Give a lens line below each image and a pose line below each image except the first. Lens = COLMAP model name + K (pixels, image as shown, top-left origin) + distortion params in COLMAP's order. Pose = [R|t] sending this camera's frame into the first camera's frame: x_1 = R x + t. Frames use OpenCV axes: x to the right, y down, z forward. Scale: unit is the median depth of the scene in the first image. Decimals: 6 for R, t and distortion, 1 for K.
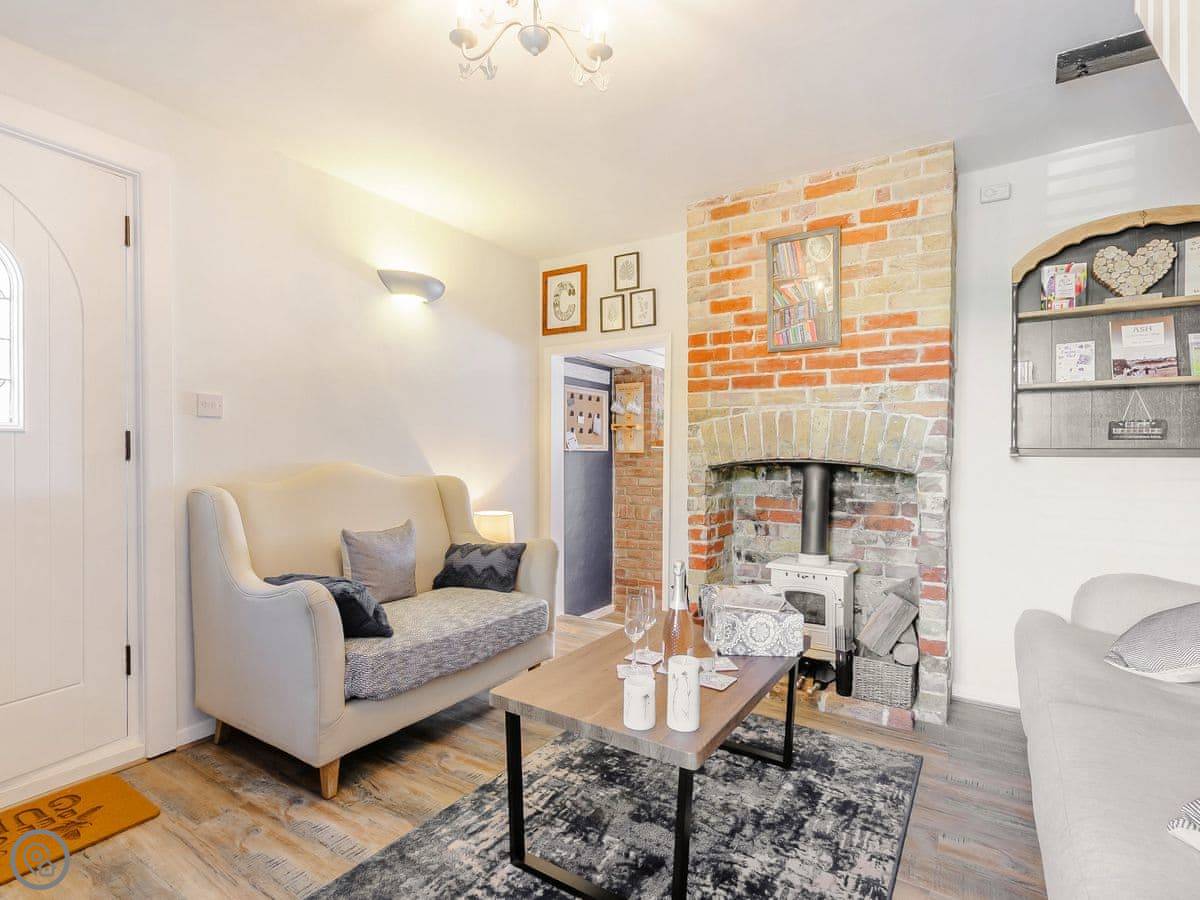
lens RADIAL K [[599.4, 0, 573.0], [0, 599.4, 464.4], [0, 0, 1]] dist [0.014249, -0.005490]
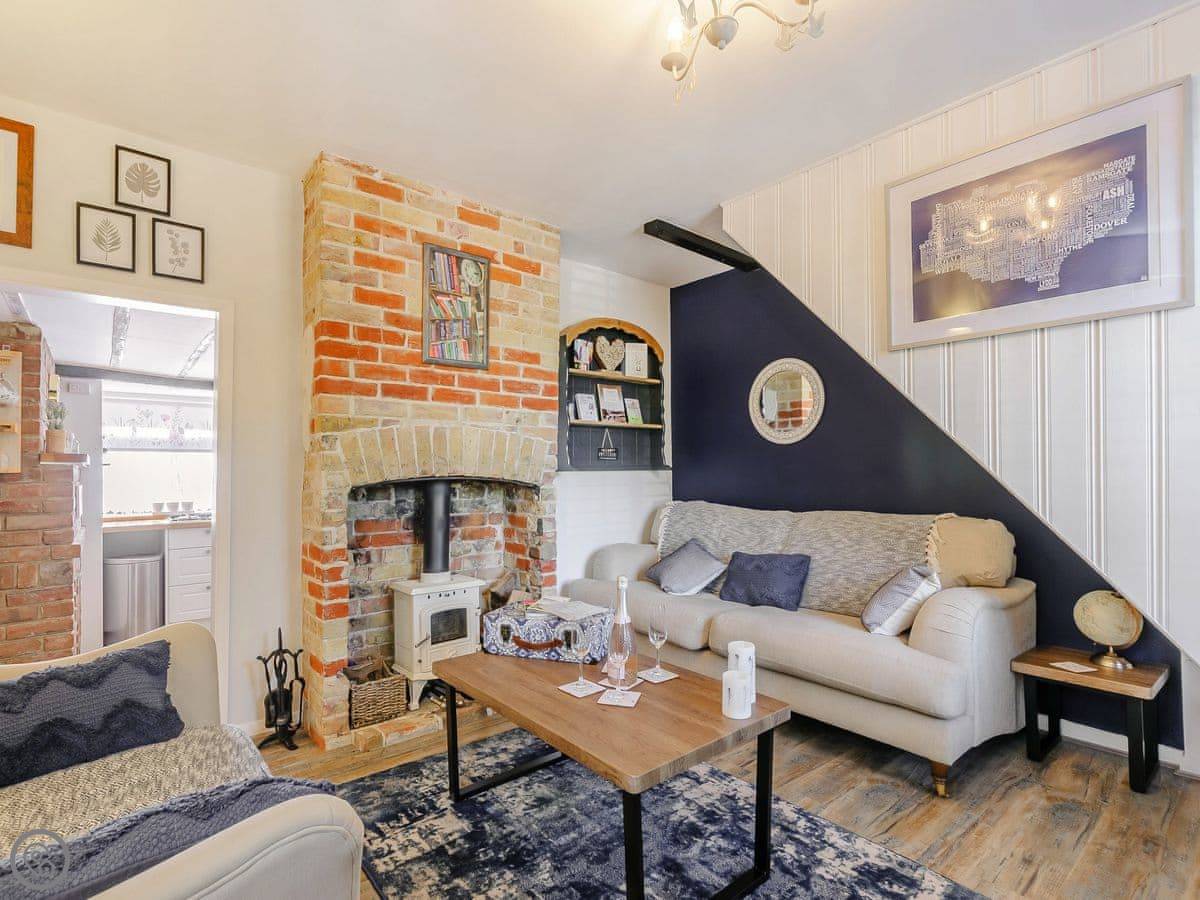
lens RADIAL K [[613.6, 0, 632.4], [0, 613.6, 470.3], [0, 0, 1]] dist [0.015190, -0.006589]
pose [[0.242445, -0.006691, 0.970142, -0.526352], [0.025020, 0.999687, 0.000642, -0.011632], [-0.969843, 0.024117, 0.242536, 0.458906]]
